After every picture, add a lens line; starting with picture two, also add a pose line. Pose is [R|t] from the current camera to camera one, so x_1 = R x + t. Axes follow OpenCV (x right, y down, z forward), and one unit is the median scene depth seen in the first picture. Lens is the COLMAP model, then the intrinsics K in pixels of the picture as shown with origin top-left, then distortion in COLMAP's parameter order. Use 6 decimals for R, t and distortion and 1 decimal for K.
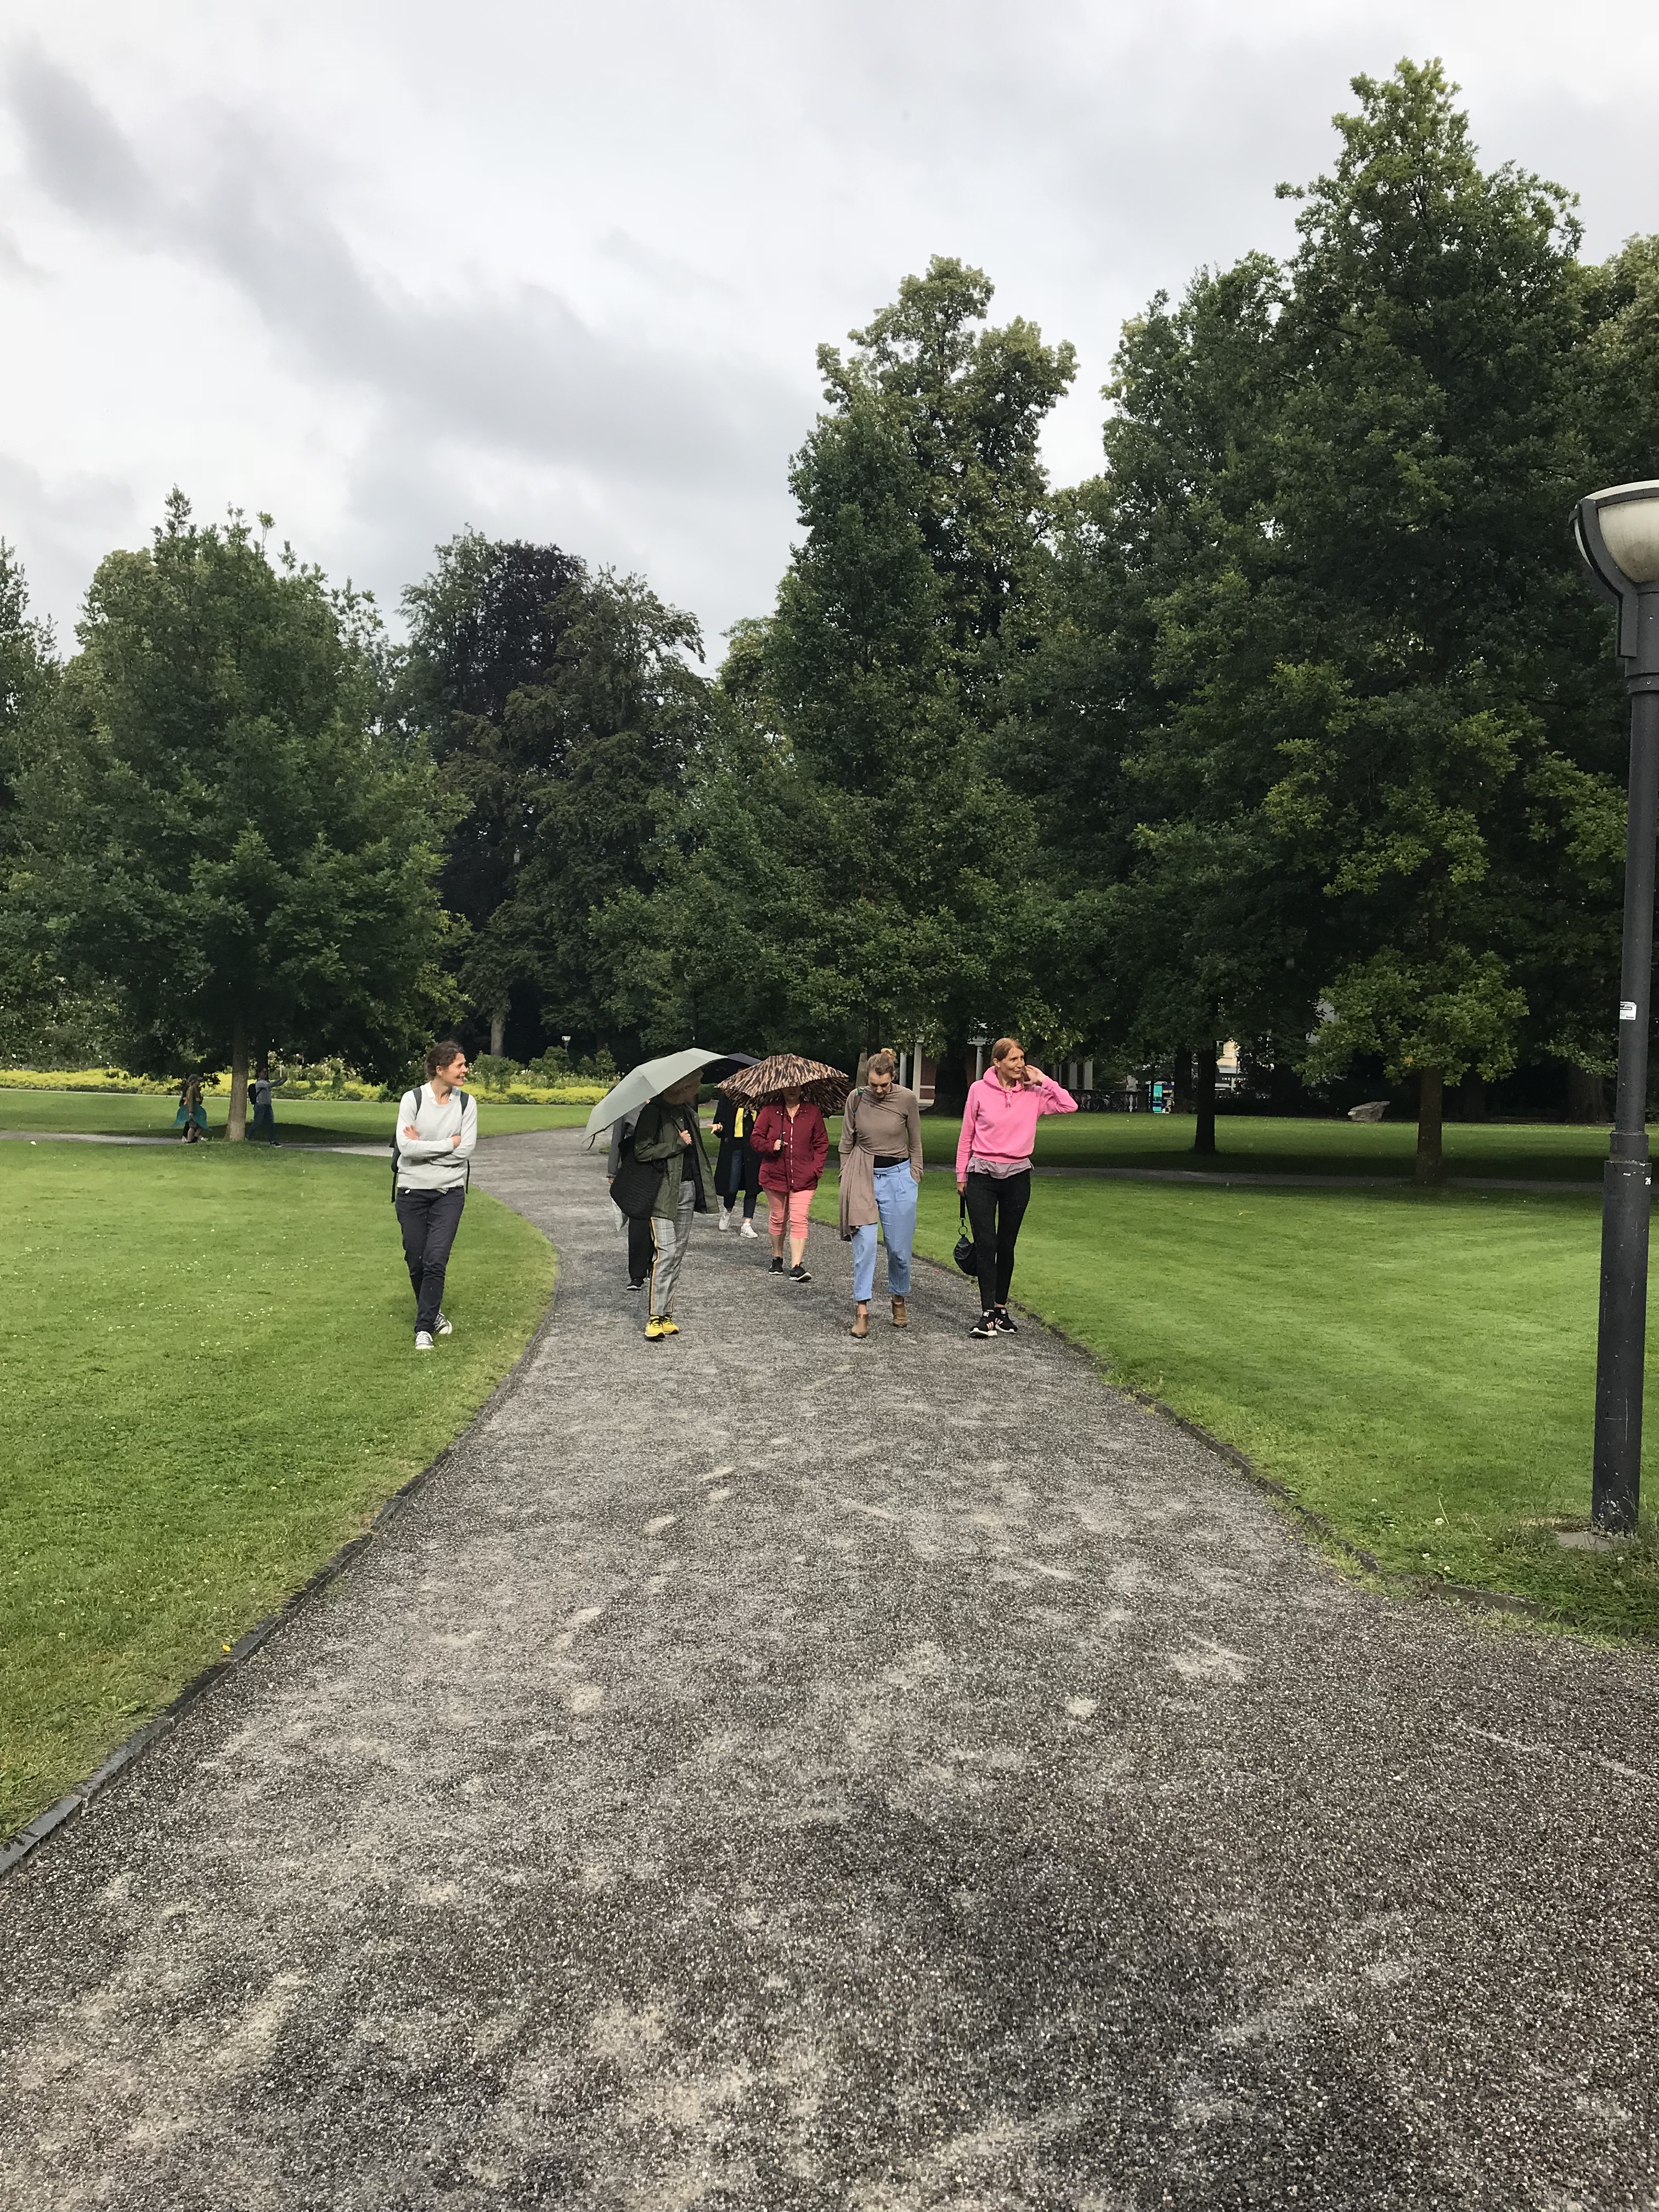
lens RADIAL K [[1790.6, 0, 827.4], [0, 1790.6, 1137.0], [0, 0, 1]] dist [0.042807, 0.009241]
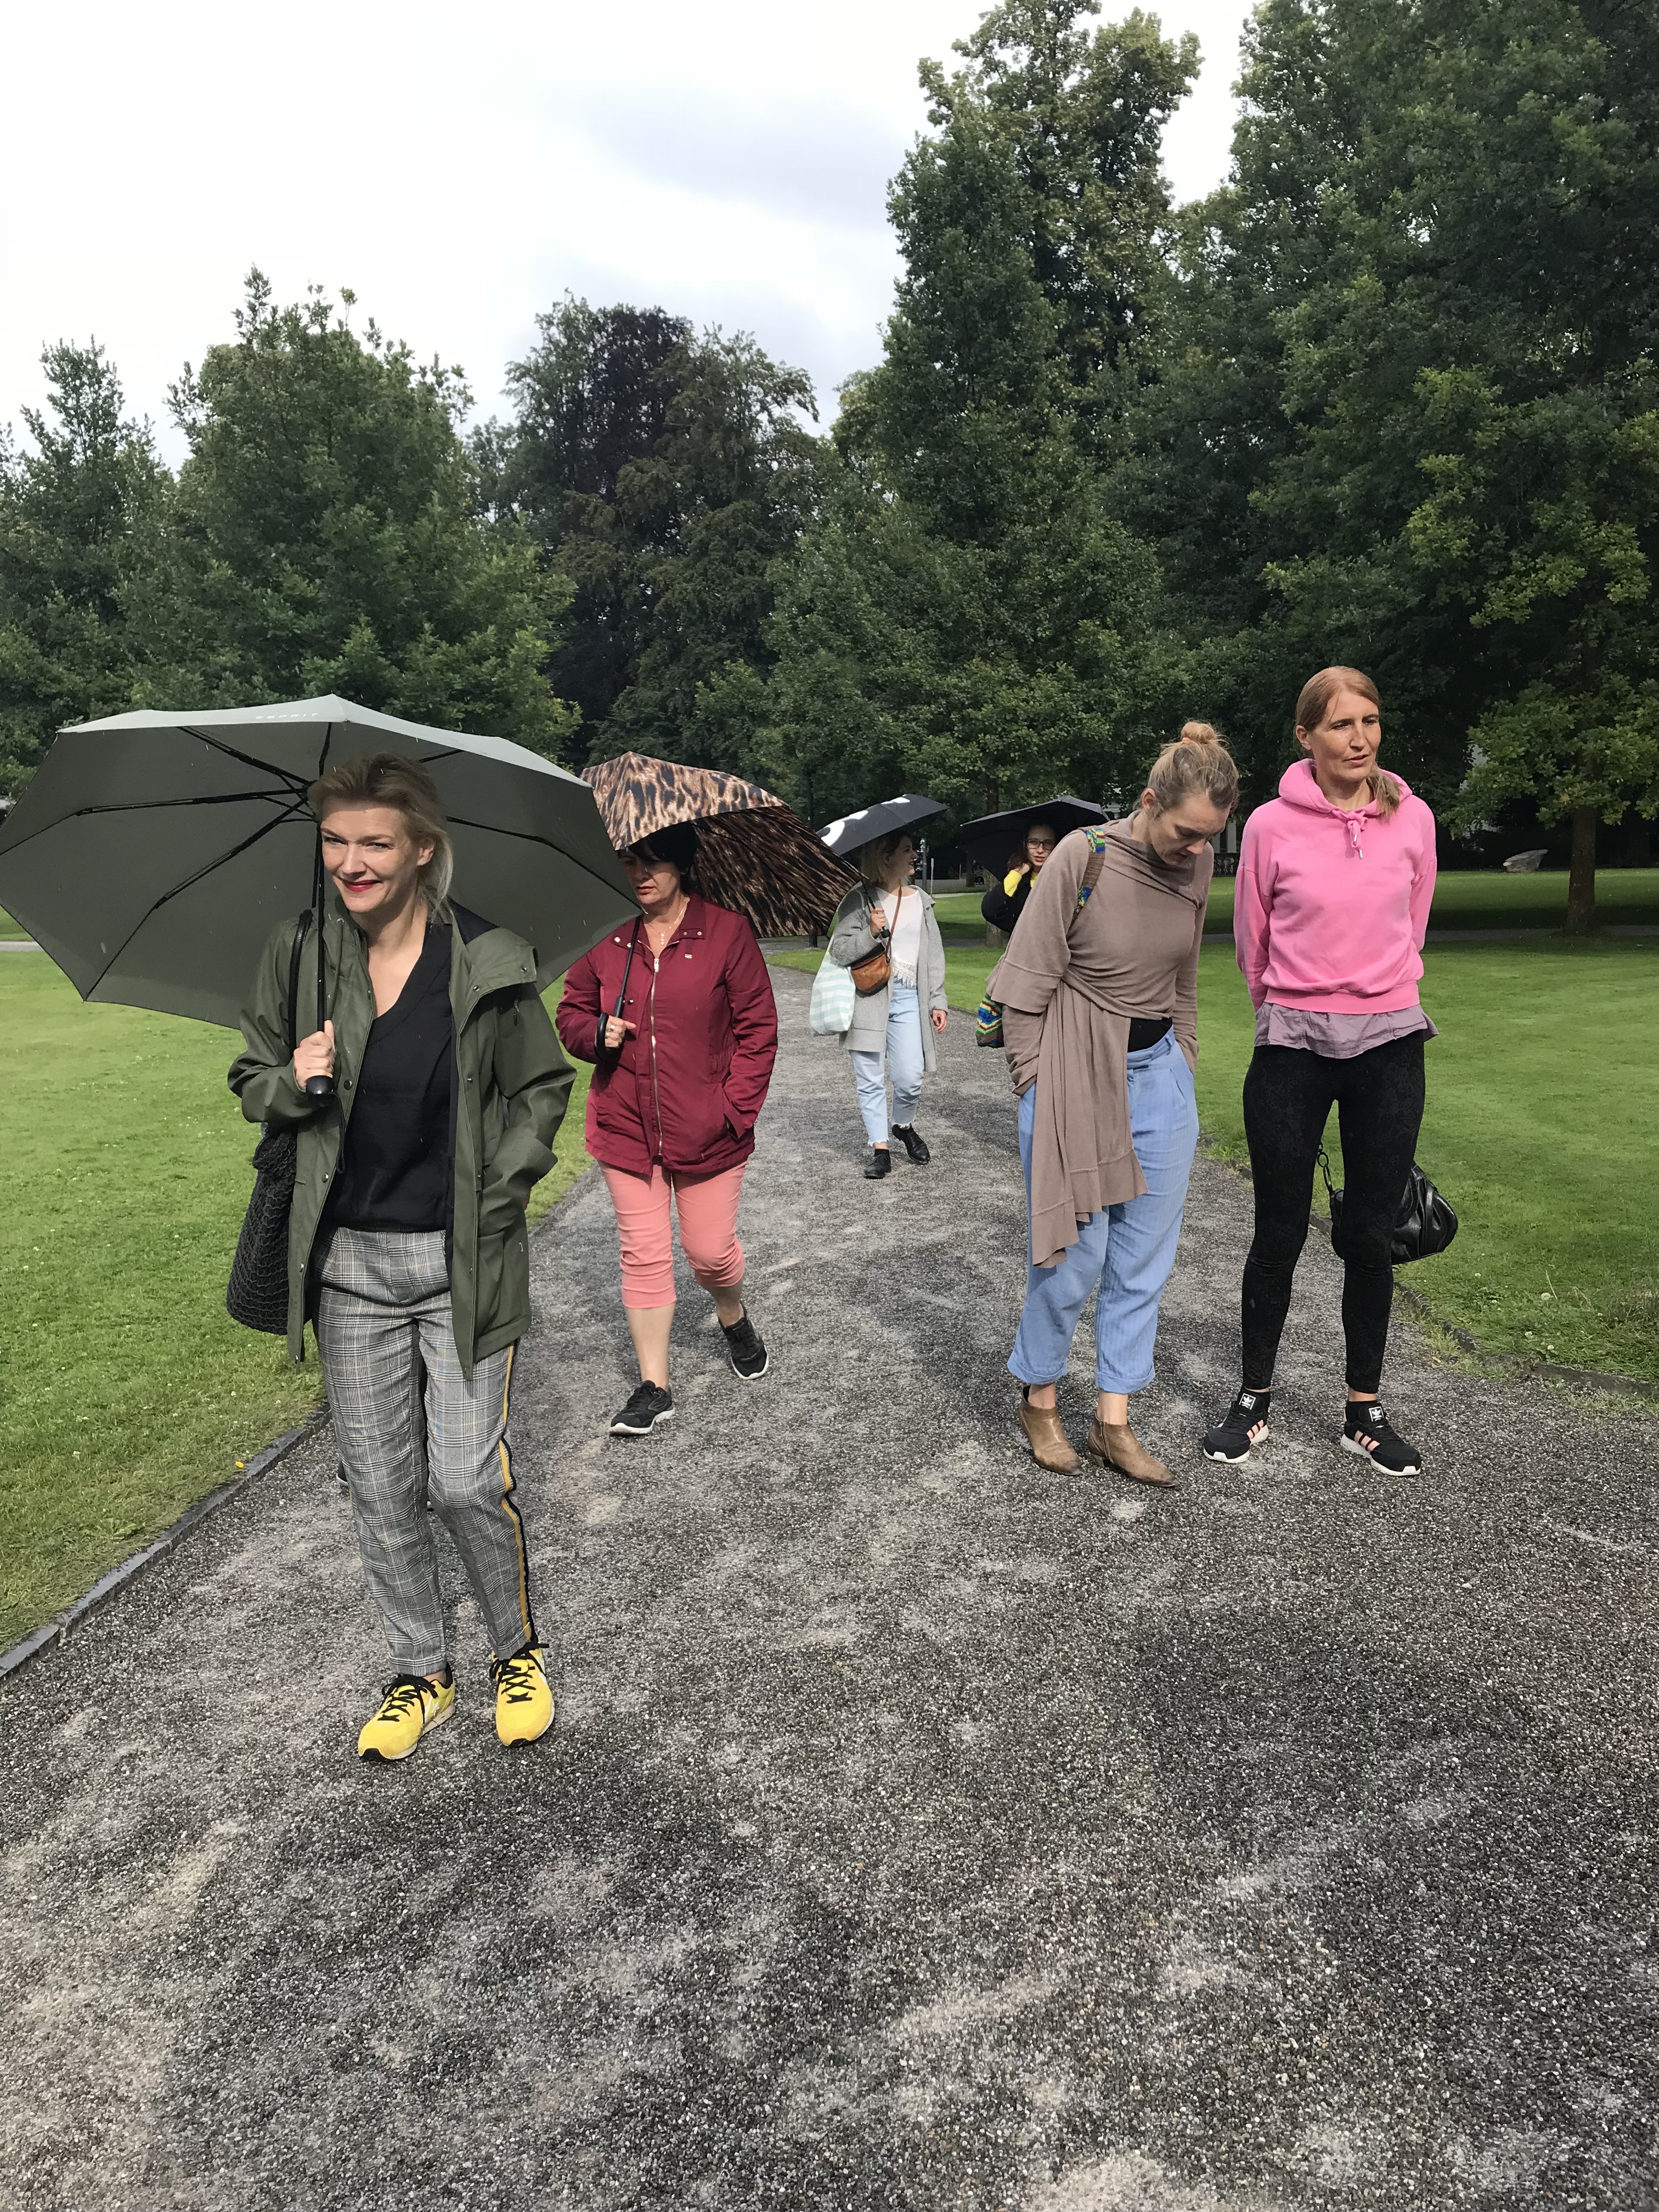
lens RADIAL K [[1813.0, 0, 829.5], [0, 1813.0, 1106.0], [0, 0, 1]] dist [-0.013099, 0.103290]
pose [[0.996326, -0.036584, -0.077440, 0.084418], [0.044466, 0.993725, 0.102628, 0.010118], [0.073199, -0.105695, 0.991701, 0.111881]]
